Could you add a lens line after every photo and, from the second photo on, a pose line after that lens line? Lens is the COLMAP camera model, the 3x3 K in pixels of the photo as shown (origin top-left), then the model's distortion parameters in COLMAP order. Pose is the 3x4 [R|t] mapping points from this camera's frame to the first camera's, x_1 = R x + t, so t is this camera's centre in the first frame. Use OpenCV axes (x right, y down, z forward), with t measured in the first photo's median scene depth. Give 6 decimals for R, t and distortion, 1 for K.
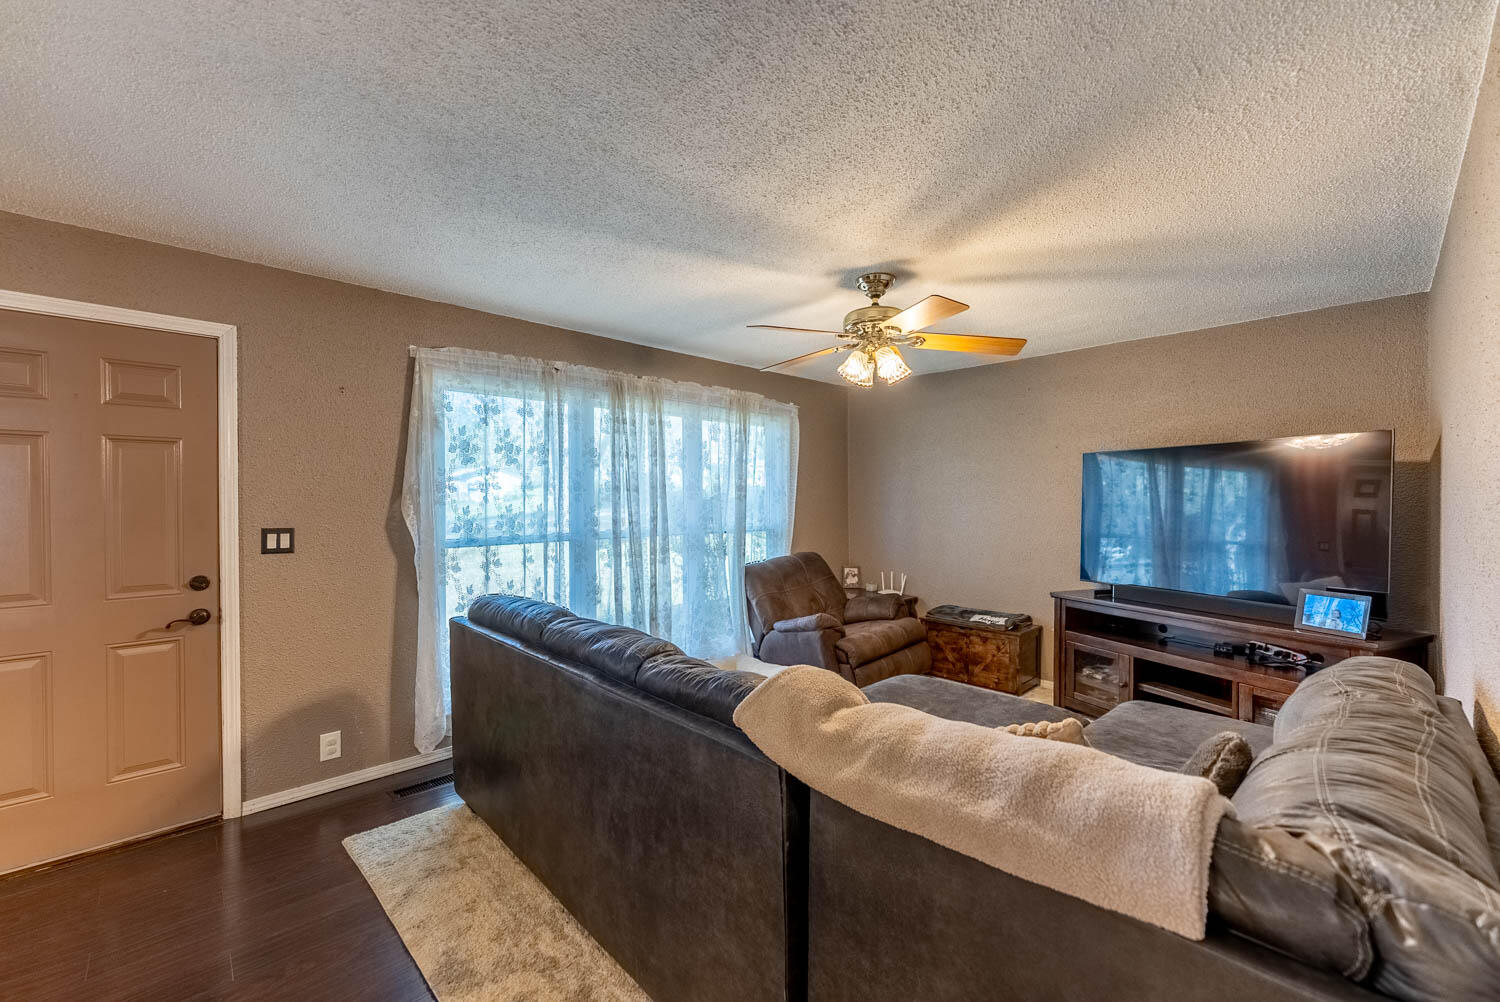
lens RADIAL K [[596.8, 0, 750.3], [0, 596.8, 501.7], [0, 0, 1]] dist [0.002929, 0.000818]
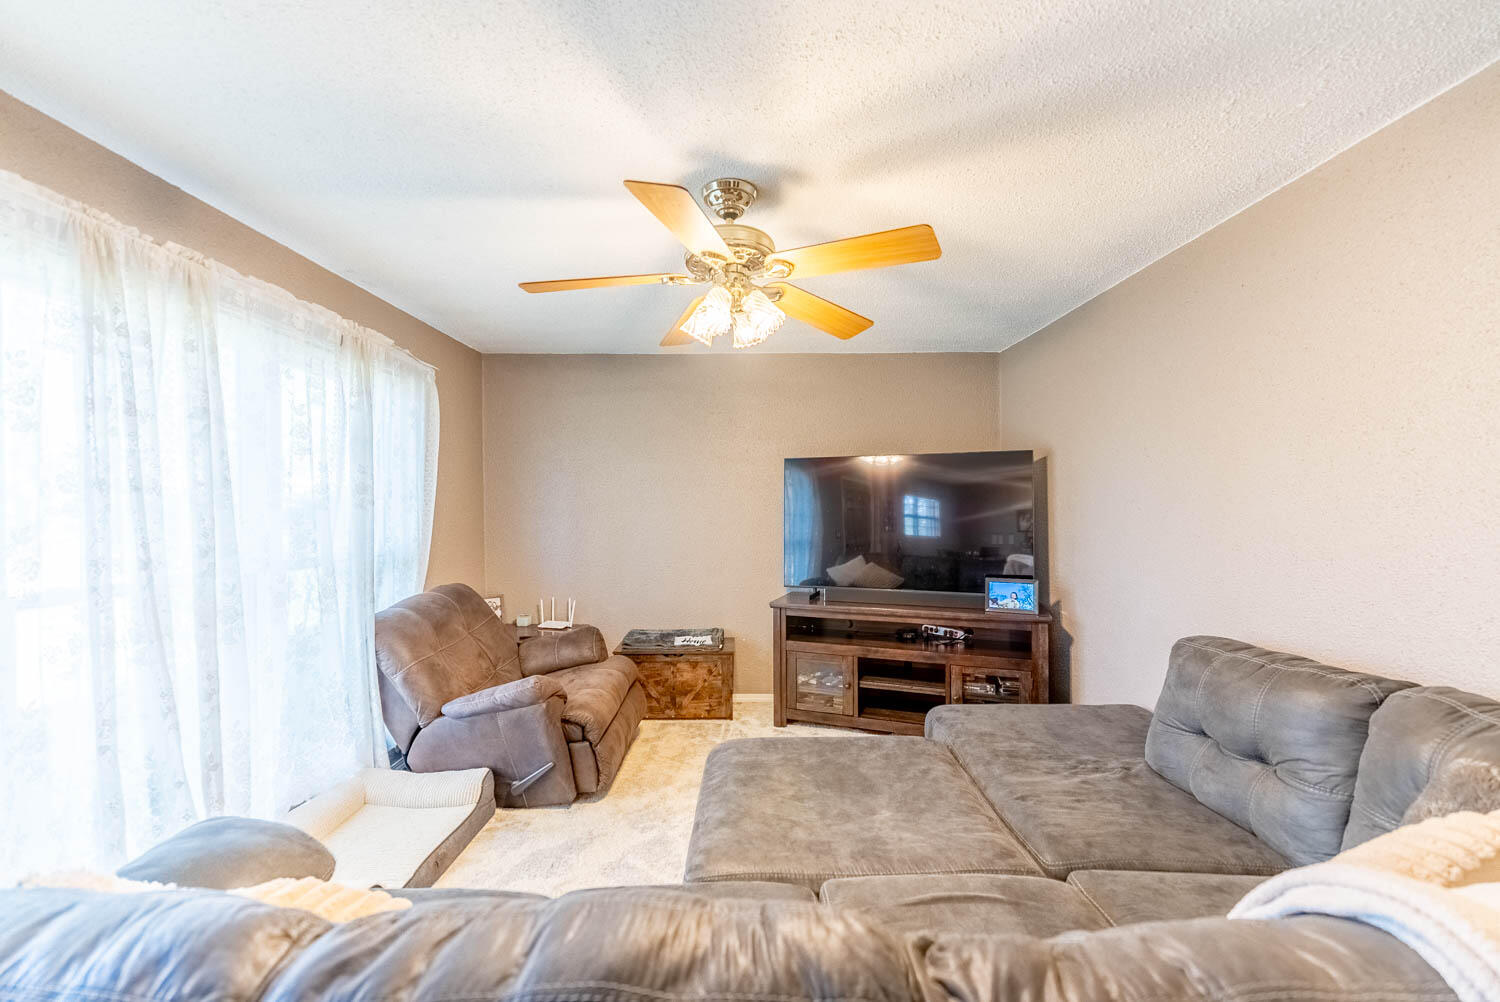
lens RADIAL K [[596.8, 0, 748.8], [0, 596.8, 501.3], [0, 0, 1]] dist [0.002929, 0.000818]
pose [[0.698299, -0.001964, 0.715803, -0.181740], [0.008080, 0.999954, -0.005138, -0.004245], [-0.715760, 0.009371, 0.698283, 0.329908]]
